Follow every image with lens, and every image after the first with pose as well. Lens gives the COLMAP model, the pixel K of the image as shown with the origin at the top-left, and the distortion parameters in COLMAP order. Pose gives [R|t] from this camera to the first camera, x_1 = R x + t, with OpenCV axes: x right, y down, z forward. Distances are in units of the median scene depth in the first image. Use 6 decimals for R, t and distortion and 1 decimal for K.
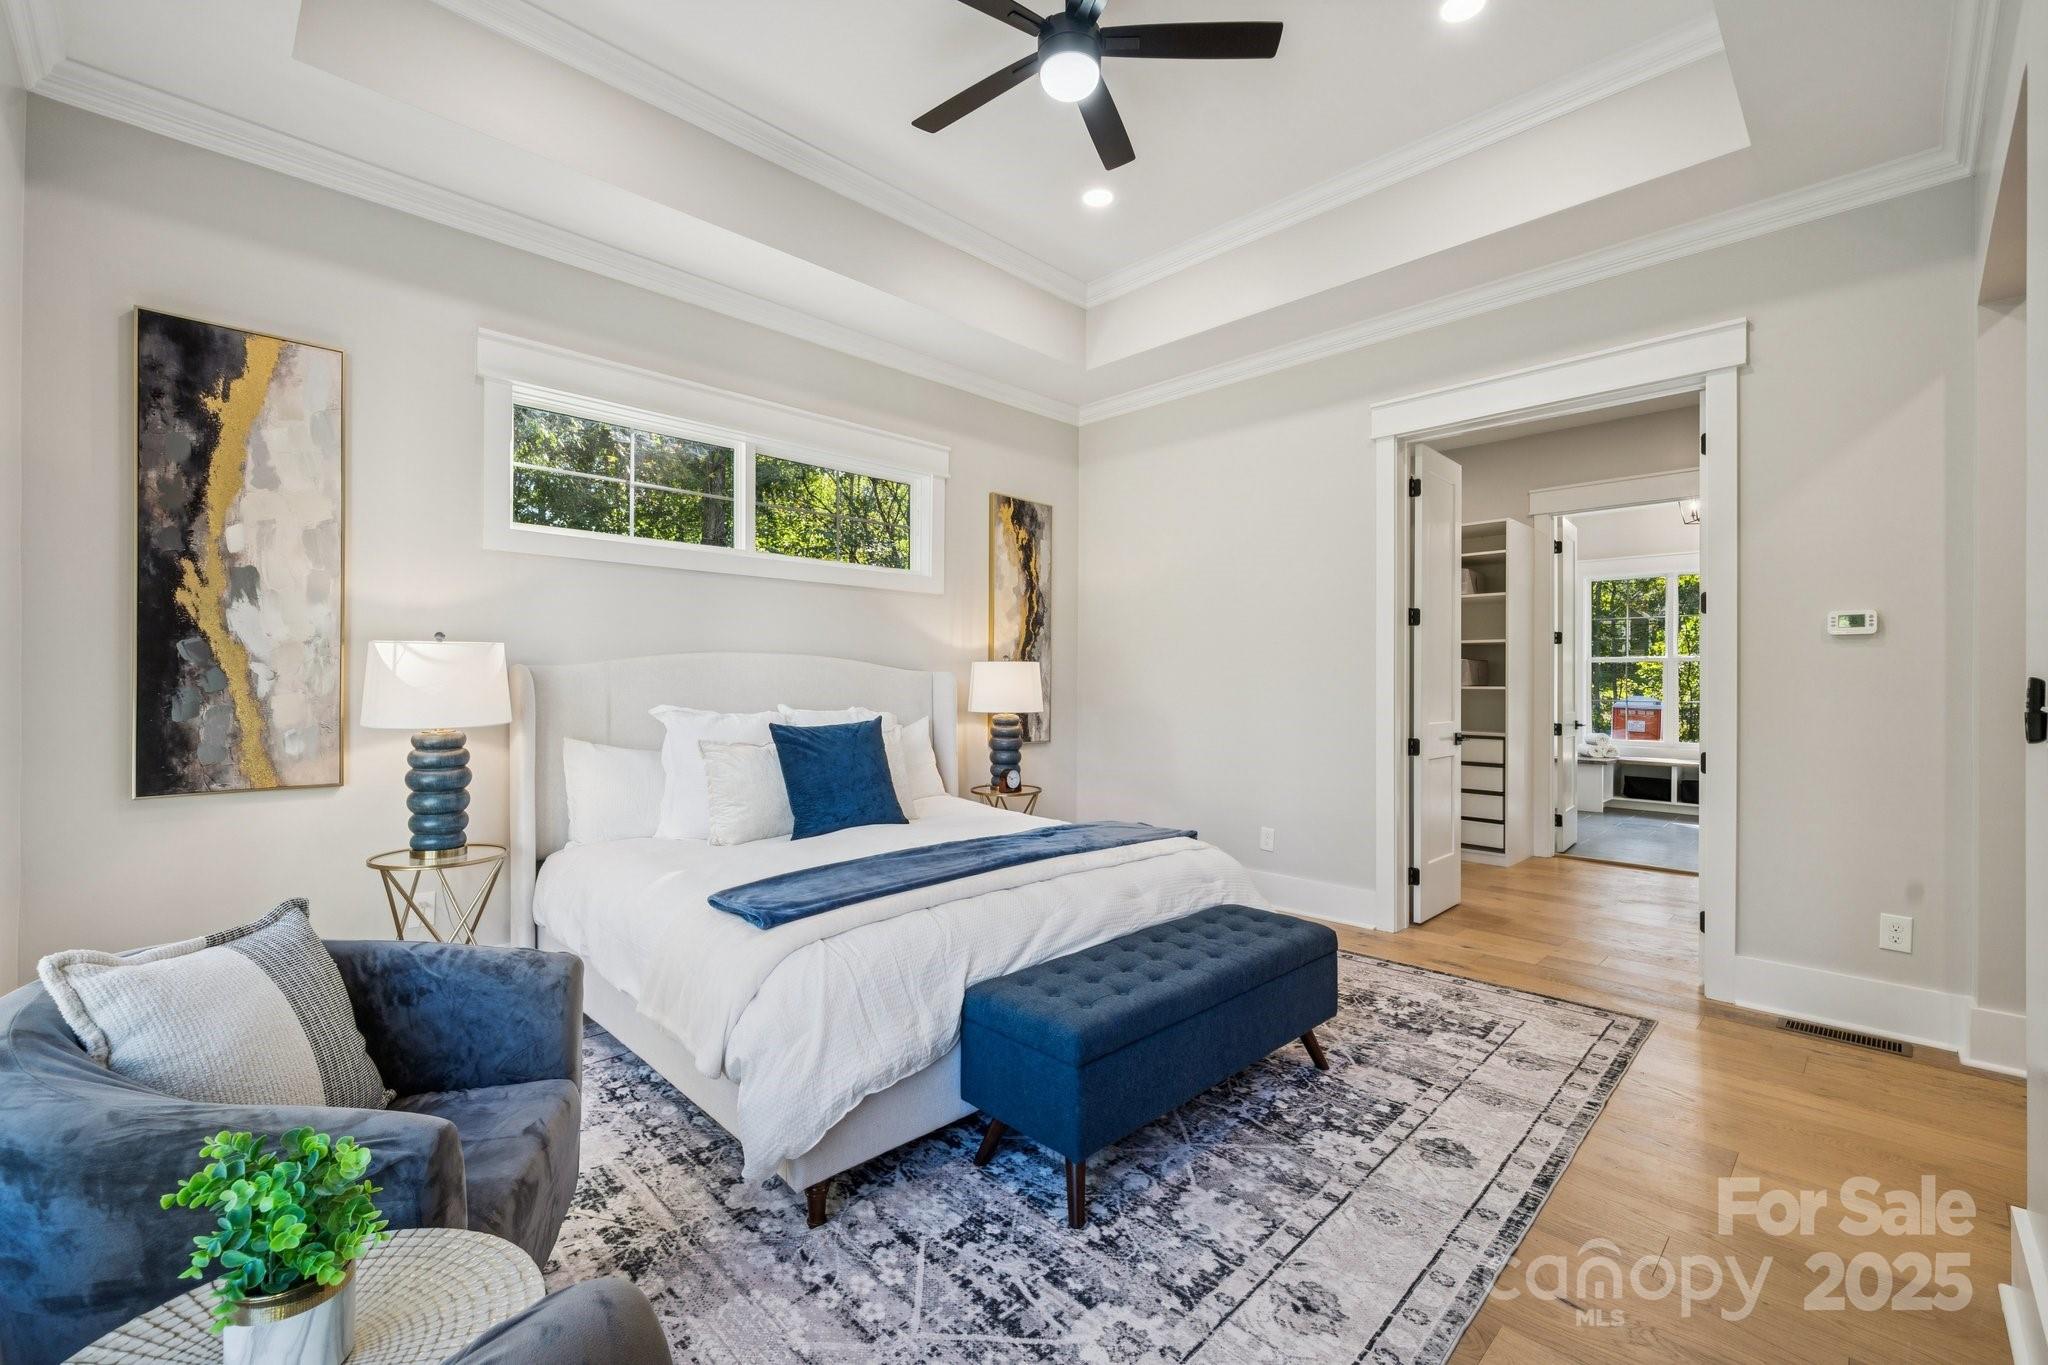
lens RADIAL K [[857.4, 0, 1053.2], [0, 857.4, 680.5], [0, 0, 1]] dist [-0.000744, -0.000096]
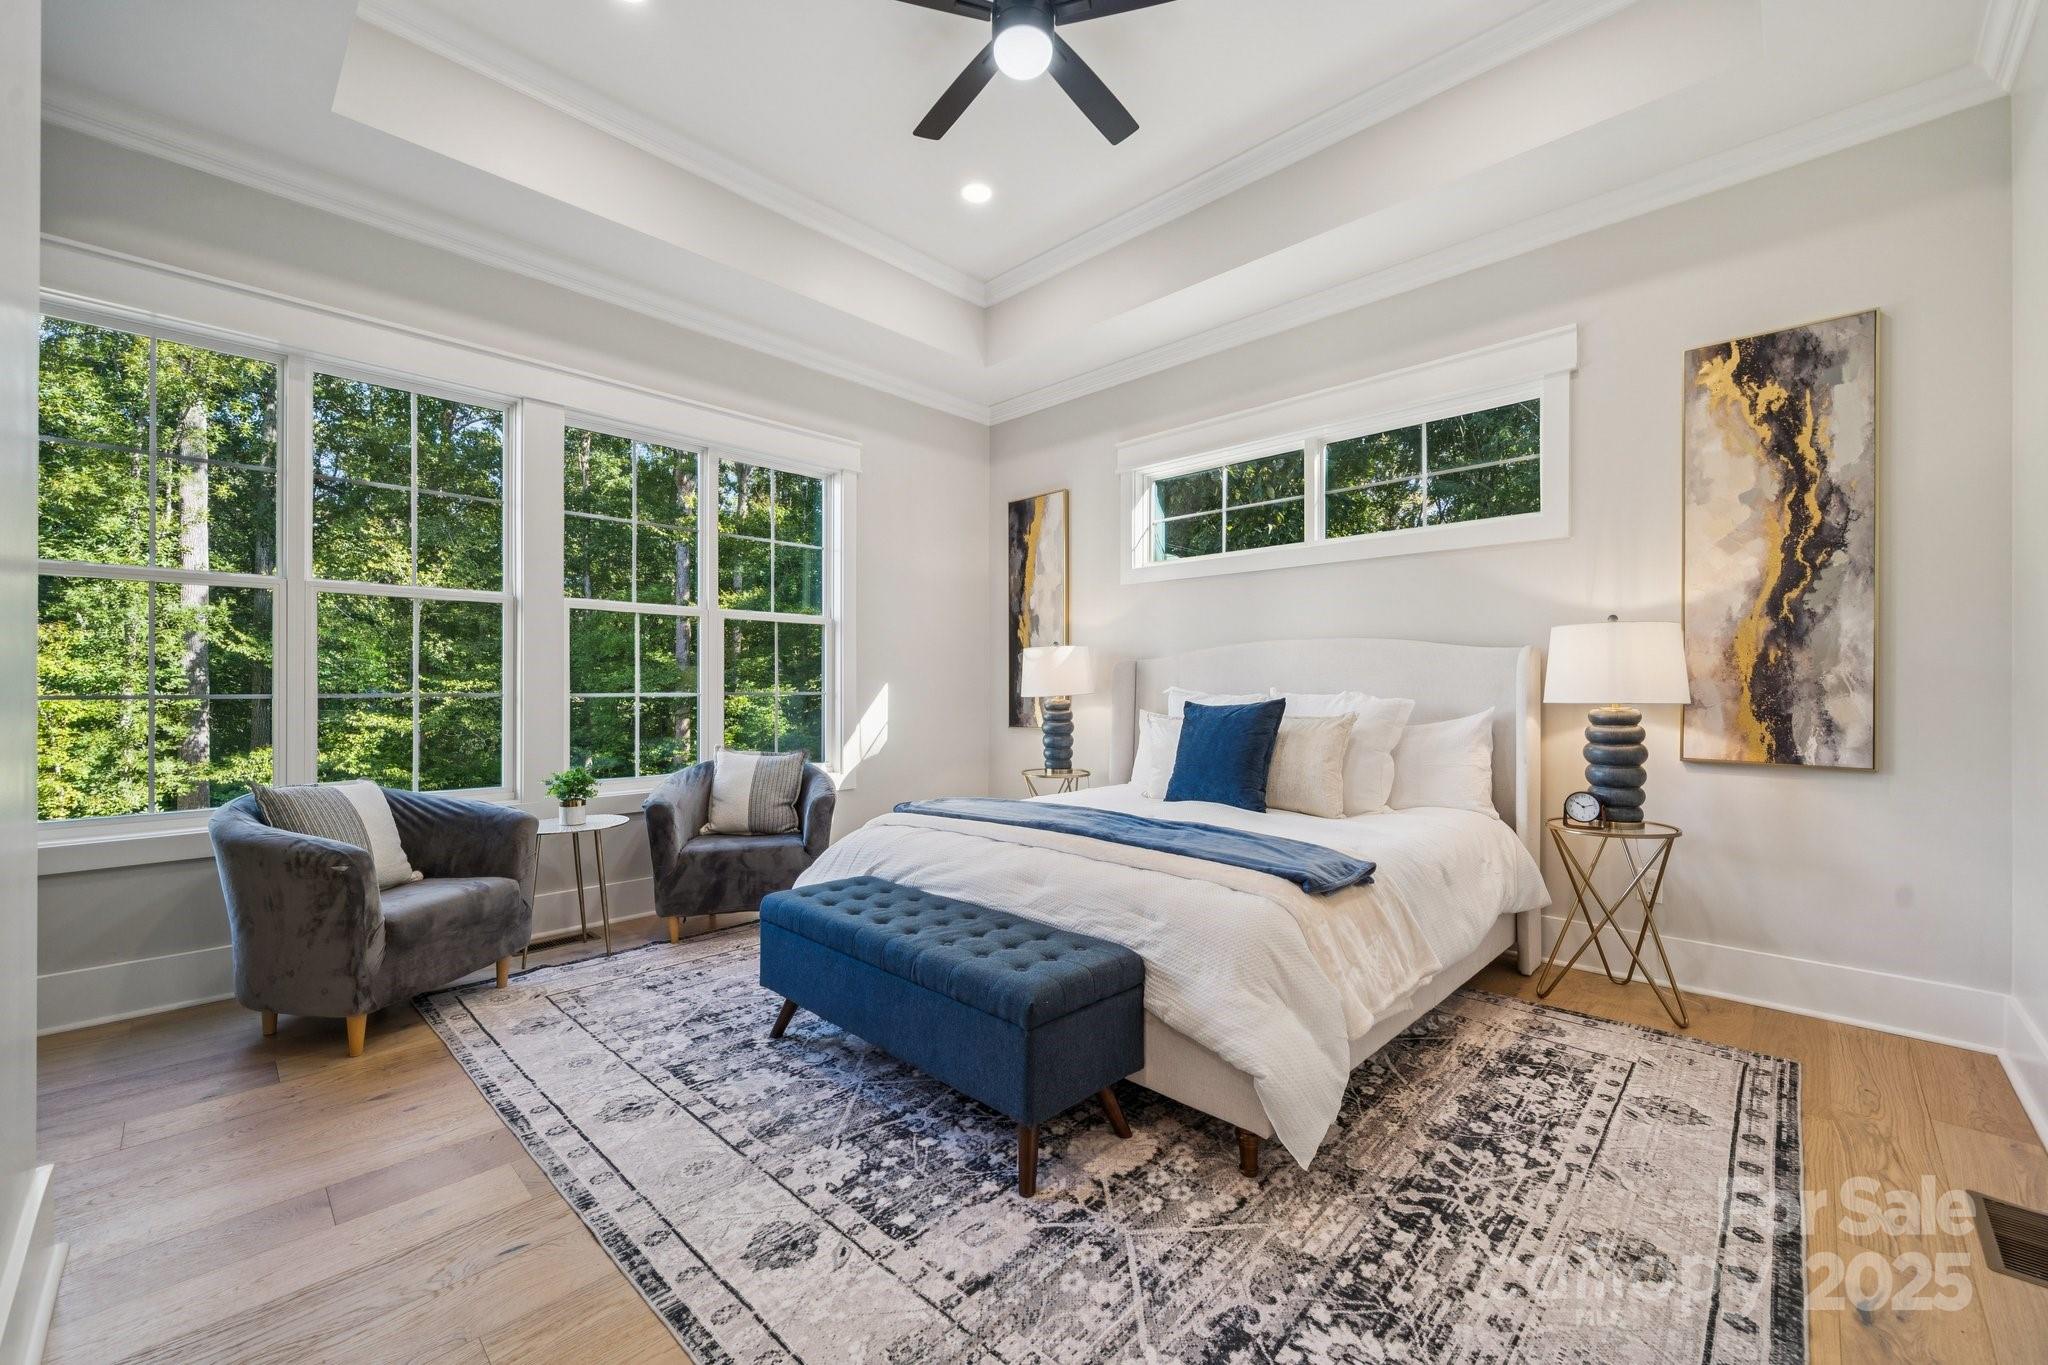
lens RADIAL K [[799.9, 0, 1011.3], [0, 799.9, 692.1], [0, 0, 1]] dist [-0.001922, -0.000054]
pose [[0.004399, -0.000436, -0.999990, 1.016746], [0.002528, 0.999997, -0.000425, 0.050969], [0.999987, -0.002526, 0.004400, 1.043597]]
